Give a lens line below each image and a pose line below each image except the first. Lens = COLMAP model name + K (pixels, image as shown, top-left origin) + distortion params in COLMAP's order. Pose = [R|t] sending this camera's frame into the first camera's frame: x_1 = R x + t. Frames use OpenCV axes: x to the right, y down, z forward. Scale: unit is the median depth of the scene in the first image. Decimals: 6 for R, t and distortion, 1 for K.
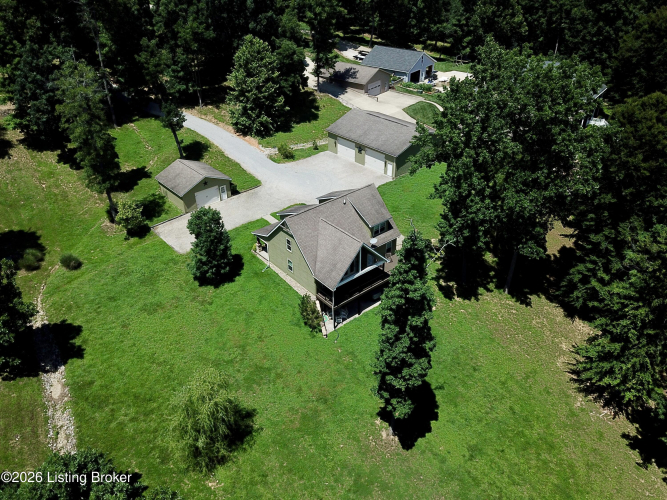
lens RADIAL K [[511.1, 0, 330.2], [0, 511.1, 255.1], [0, 0, 1]] dist [-0.002756, 0.002720]
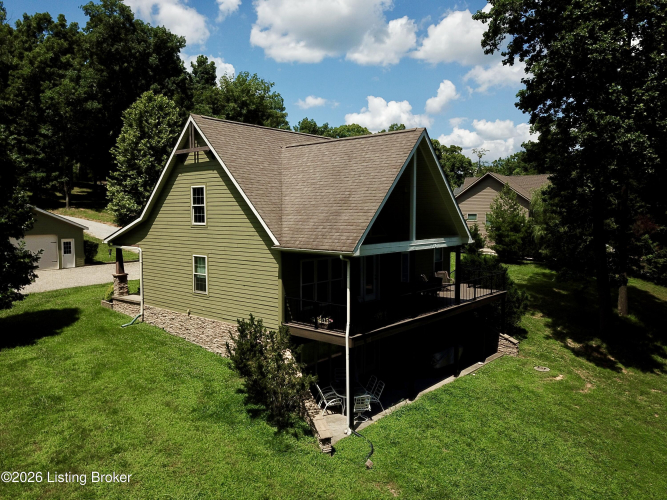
lens RADIAL K [[511.1, 0, 330.2], [0, 511.1, 255.1], [0, 0, 1]] dist [-0.002756, 0.002720]
pose [[0.984681, -0.005506, 0.174278, -0.038363], [0.089349, 0.874235, -0.477211, 0.138084], [-0.149733, 0.485472, 0.861334, 0.501719]]
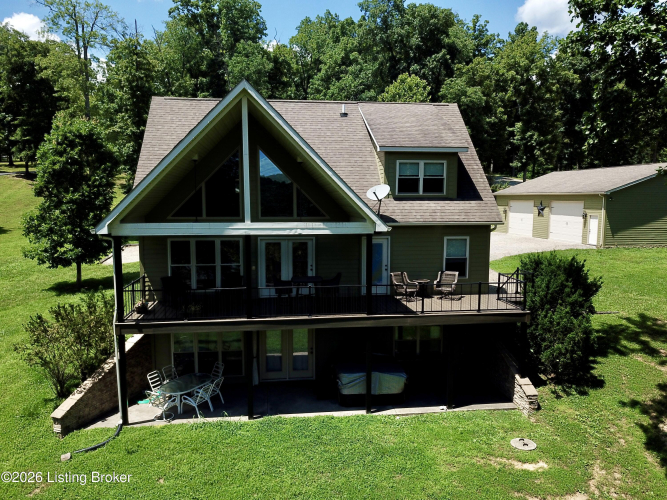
lens RADIAL K [[511.1, 0, 330.2], [0, 511.1, 255.1], [0, 0, 1]] dist [-0.002756, 0.002720]
pose [[0.841669, 0.069877, -0.535454, 0.168847], [-0.304728, 0.880080, -0.364144, 0.093081], [0.445797, 0.469656, 0.762029, 0.571131]]
